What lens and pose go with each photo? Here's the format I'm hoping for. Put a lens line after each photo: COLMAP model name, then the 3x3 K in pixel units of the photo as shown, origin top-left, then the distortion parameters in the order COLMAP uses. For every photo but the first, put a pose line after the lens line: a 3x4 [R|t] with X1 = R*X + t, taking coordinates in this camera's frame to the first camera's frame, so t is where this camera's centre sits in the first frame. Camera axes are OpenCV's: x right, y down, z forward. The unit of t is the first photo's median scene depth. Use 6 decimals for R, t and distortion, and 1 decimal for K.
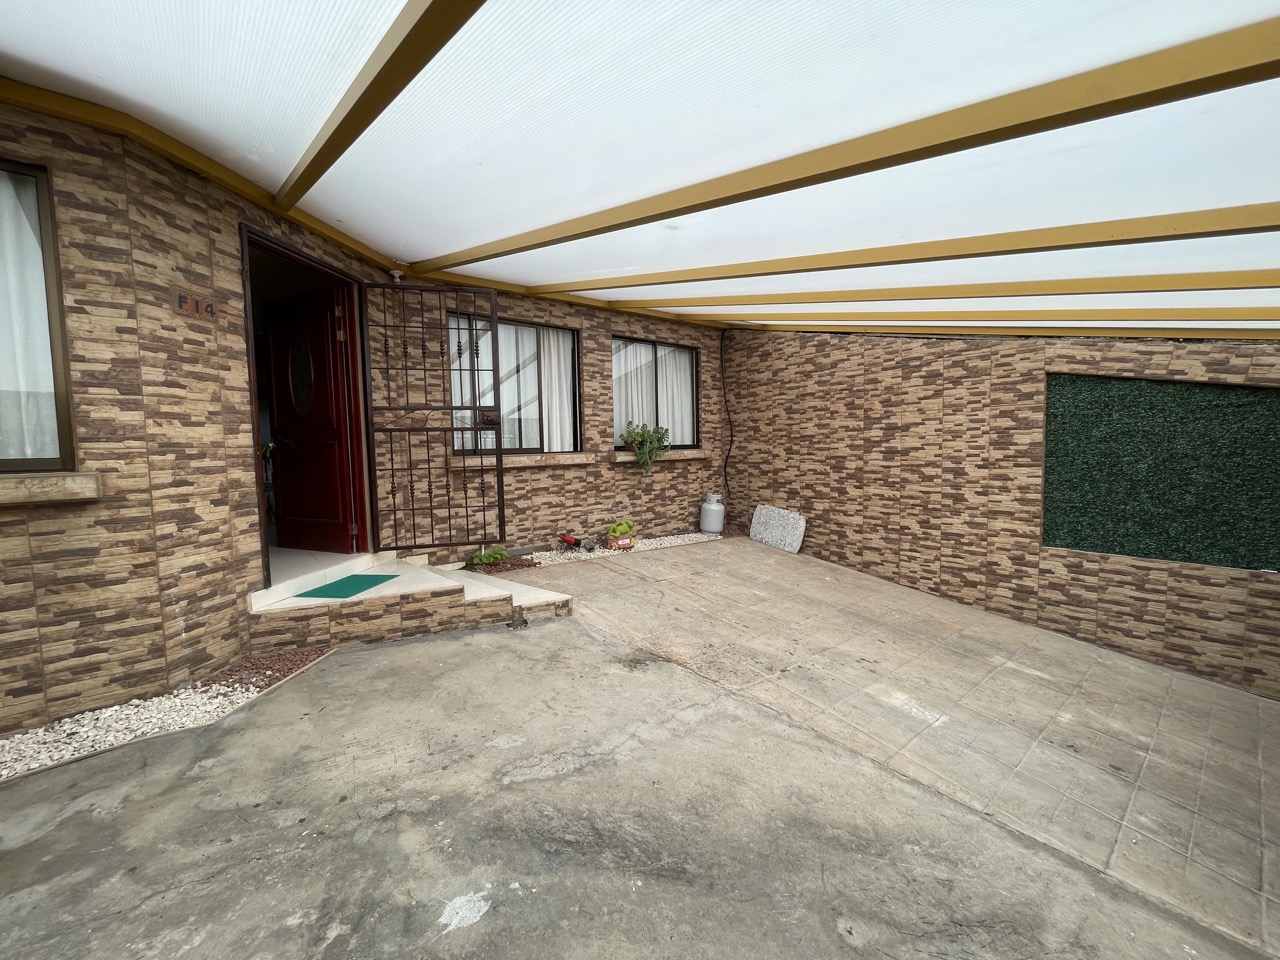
lens RADIAL K [[513.8, 0, 640.0], [0, 513.8, 479.4], [0, 0, 1]] dist [-0.007313, 0.000297]
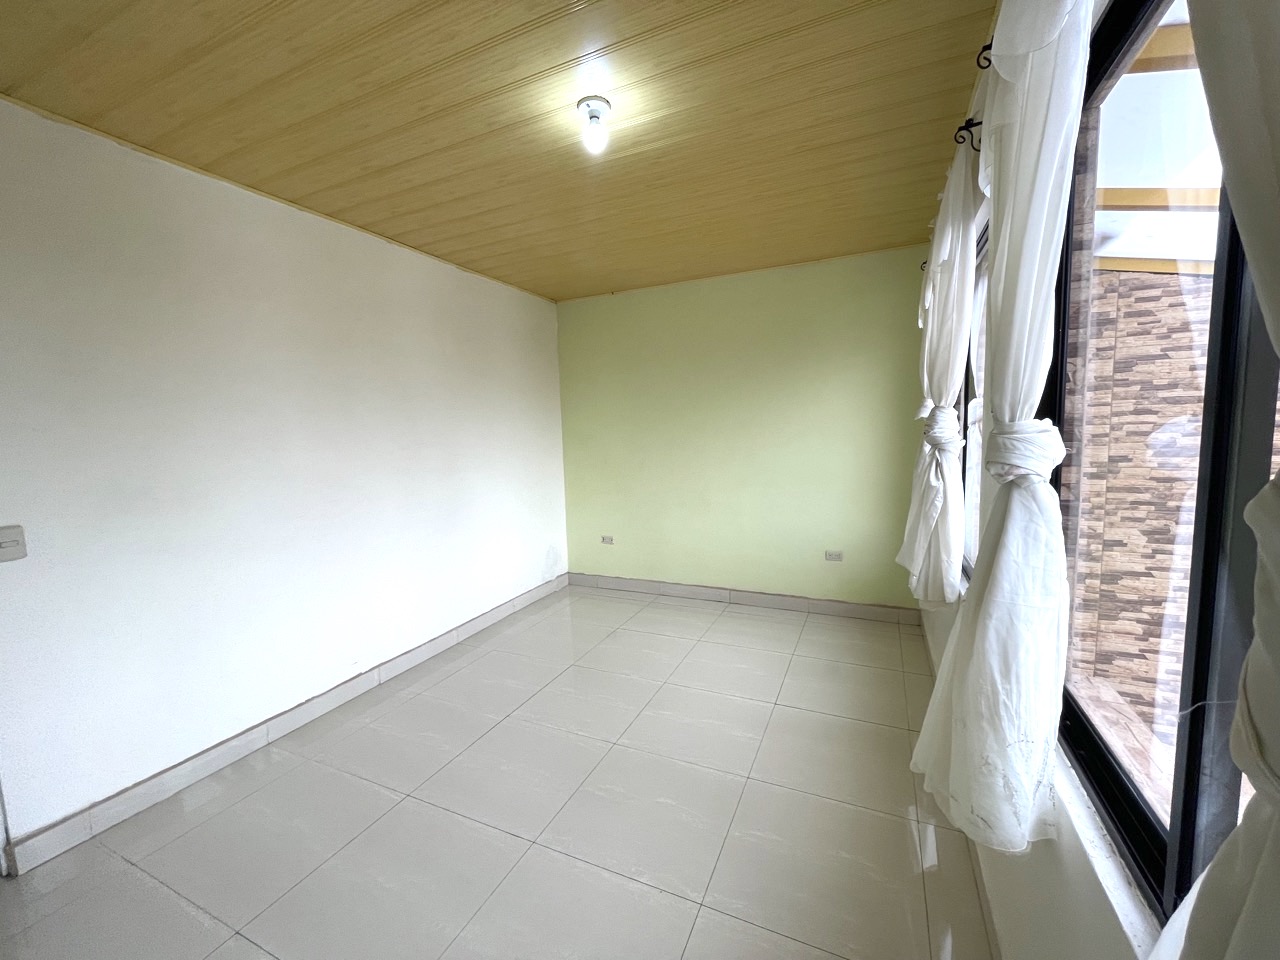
lens RADIAL K [[515.3, 0, 641.6], [0, 515.3, 481.5], [0, 0, 1]] dist [-0.000831, -0.000084]
pose [[0.900923, -0.048263, 0.431287, -0.369695], [0.038015, 0.998753, 0.032354, -0.154368], [-0.432310, -0.012753, 0.901635, 0.881314]]
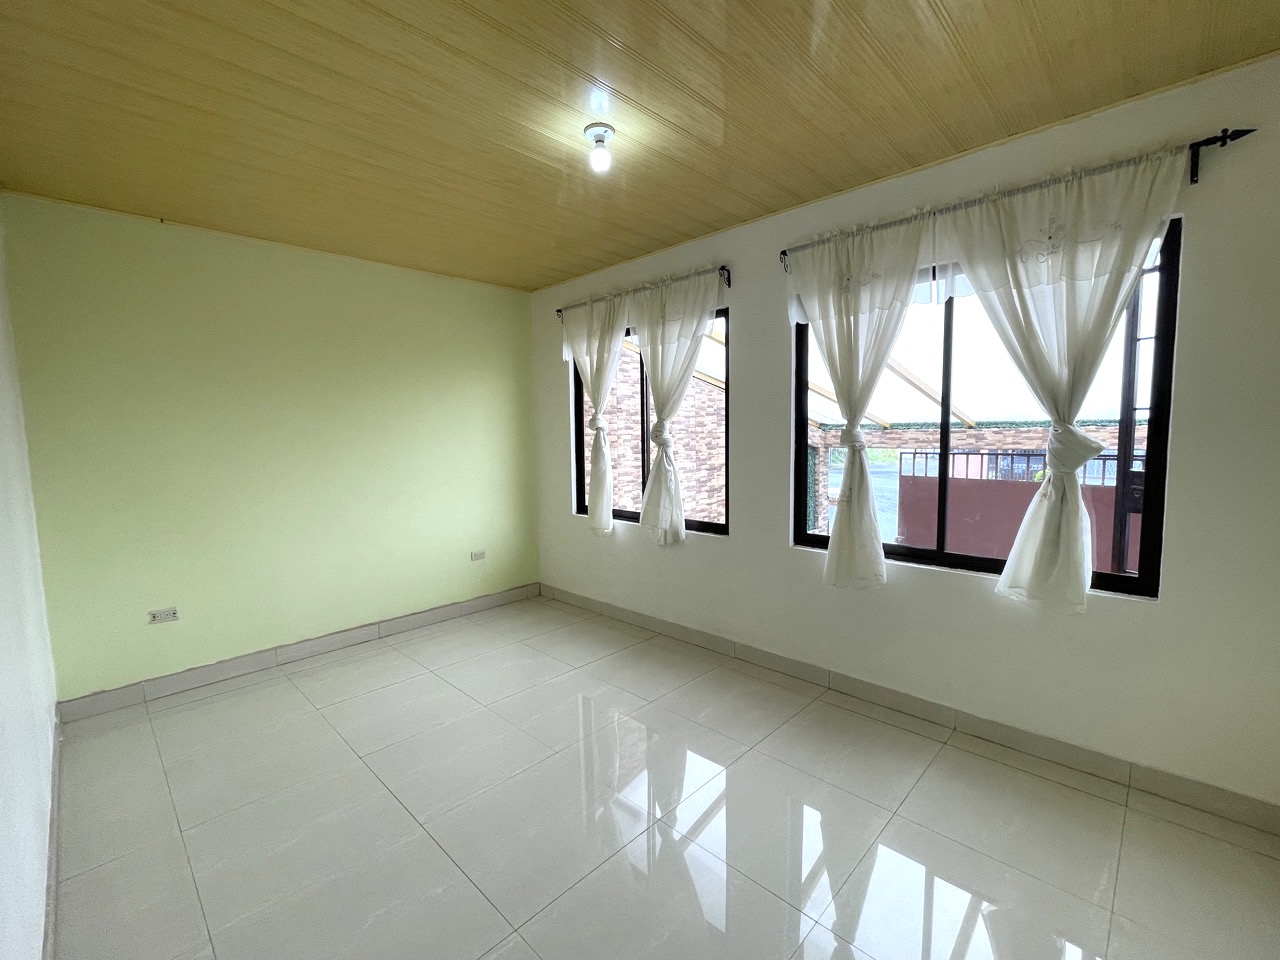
lens RADIAL K [[552.8, 0, 636.2], [0, 552.8, 480.7], [0, 0, 1]] dist [-0.000639, 0.000035]
pose [[-0.104314, -0.066473, 0.992320, -0.636646], [0.084897, 0.993527, 0.075478, -0.168909], [-0.990914, 0.092118, -0.097995, 1.217782]]
